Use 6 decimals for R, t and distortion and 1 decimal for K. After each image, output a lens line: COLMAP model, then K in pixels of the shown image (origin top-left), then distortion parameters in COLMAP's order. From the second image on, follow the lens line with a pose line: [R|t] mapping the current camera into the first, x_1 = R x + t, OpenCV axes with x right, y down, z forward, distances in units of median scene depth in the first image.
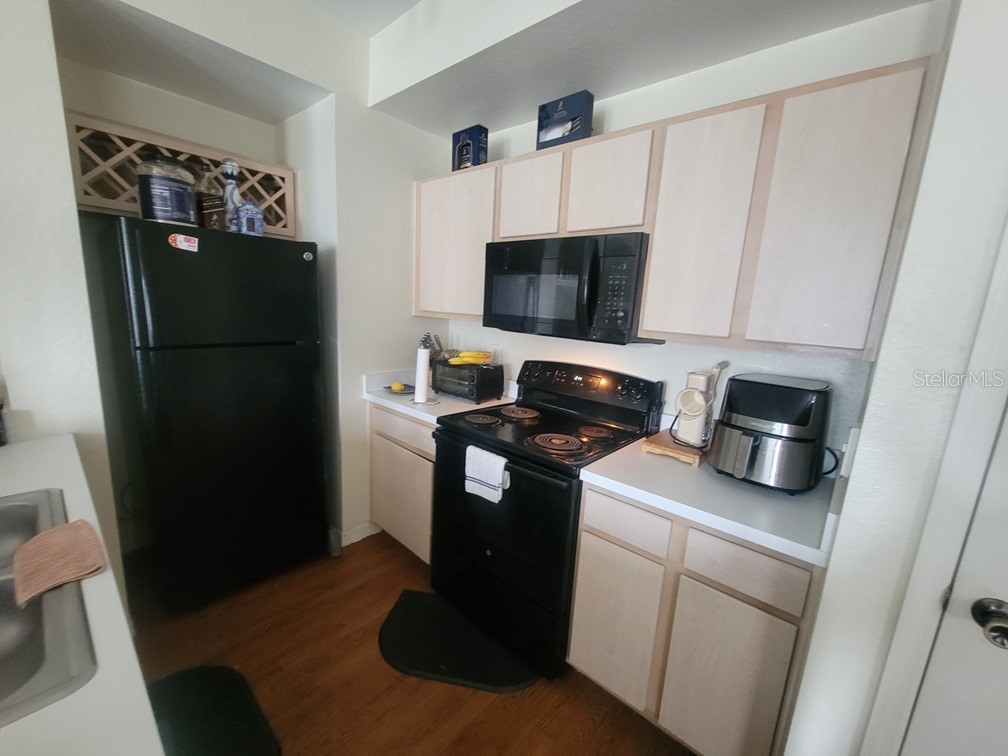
lens RADIAL K [[410.9, 0, 501.0], [0, 410.9, 385.9], [0, 0, 1]] dist [0.001681, -0.003708]
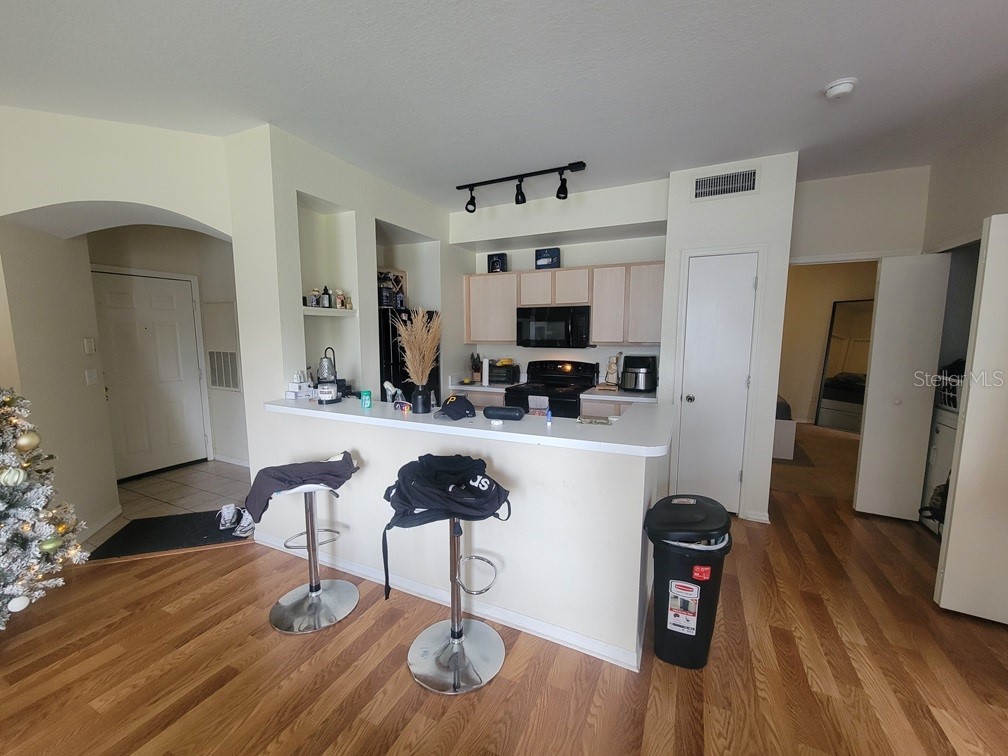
lens RADIAL K [[410.9, 0, 501.0], [0, 410.9, 385.9], [0, 0, 1]] dist [0.001681, -0.003708]
pose [[0.958223, -0.093788, 0.270209, -0.834968], [0.110636, 0.992712, -0.047773, 0.180791], [-0.263759, 0.075672, 0.961616, -1.184101]]
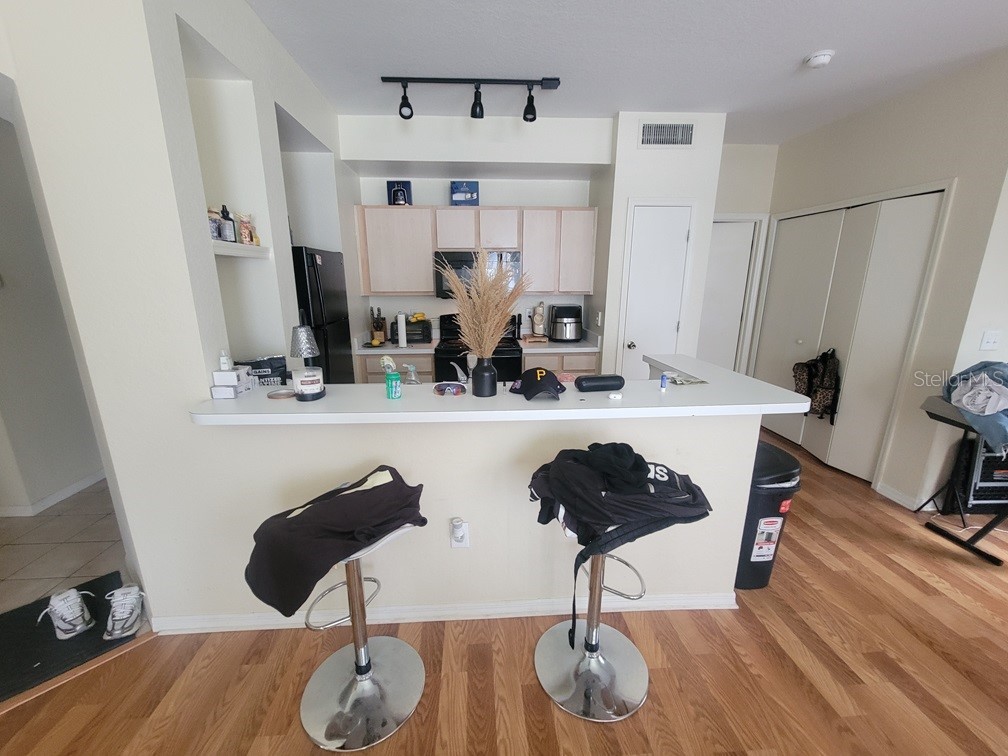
lens RADIAL K [[410.9, 0, 501.0], [0, 410.9, 385.9], [0, 0, 1]] dist [0.001681, -0.003708]
pose [[0.701105, -0.234858, 0.673271, -1.349246], [0.181091, 0.971891, 0.150448, 0.017580], [-0.689680, 0.016443, 0.723928, -0.598043]]
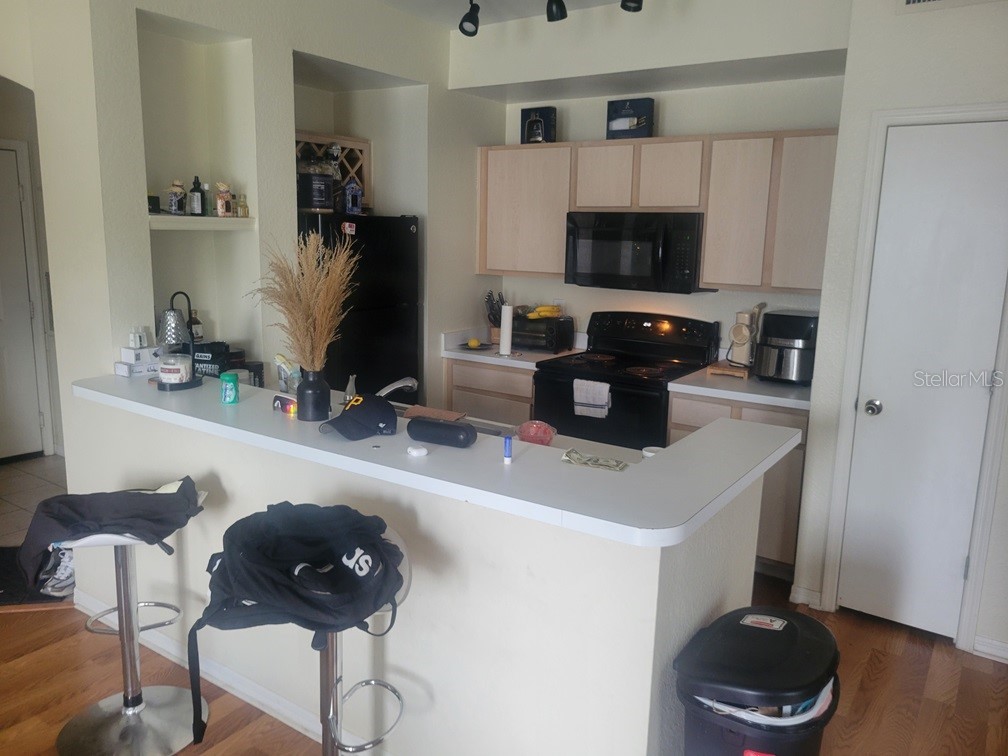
lens RADIAL K [[762.3, 0, 509.5], [0, 762.3, 372.4], [0, 0, 1]] dist [0.020812, -0.002897]
pose [[0.990387, -0.057621, 0.125751, -0.554038], [0.058564, 0.998276, -0.003810, 0.118447], [-0.125315, 0.011138, 0.992055, -1.263310]]
